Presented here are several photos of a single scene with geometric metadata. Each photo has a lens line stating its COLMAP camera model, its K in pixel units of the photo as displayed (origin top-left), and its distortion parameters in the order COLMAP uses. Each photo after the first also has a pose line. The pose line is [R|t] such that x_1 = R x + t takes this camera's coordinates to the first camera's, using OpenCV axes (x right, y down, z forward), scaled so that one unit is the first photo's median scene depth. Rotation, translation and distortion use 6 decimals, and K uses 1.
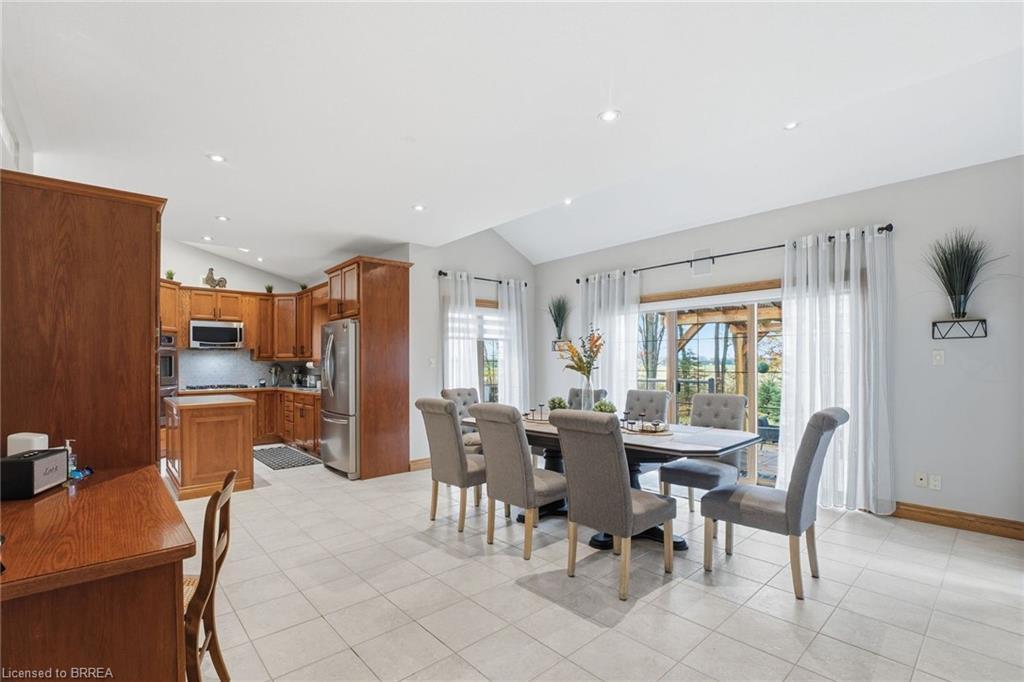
lens RADIAL K [[455.0, 0, 492.6], [0, 455.0, 362.1], [0, 0, 1]] dist [-0.019970, 0.000361]
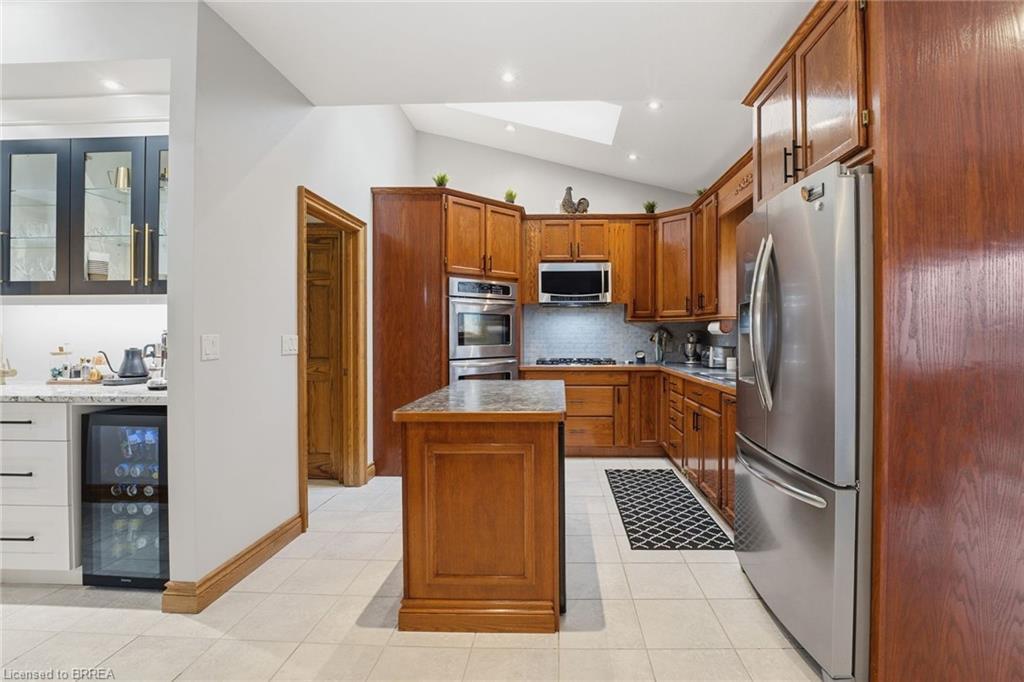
lens RADIAL K [[455.0, 0, 533.9], [0, 455.0, 334.7], [0, 0, 1]] dist [-0.019970, 0.000361]
pose [[0.714740, 0.003245, -0.699383, -0.180813], [0.000667, 0.999986, 0.005321, 0.011919], [0.699390, -0.004270, 0.714727, 0.470639]]
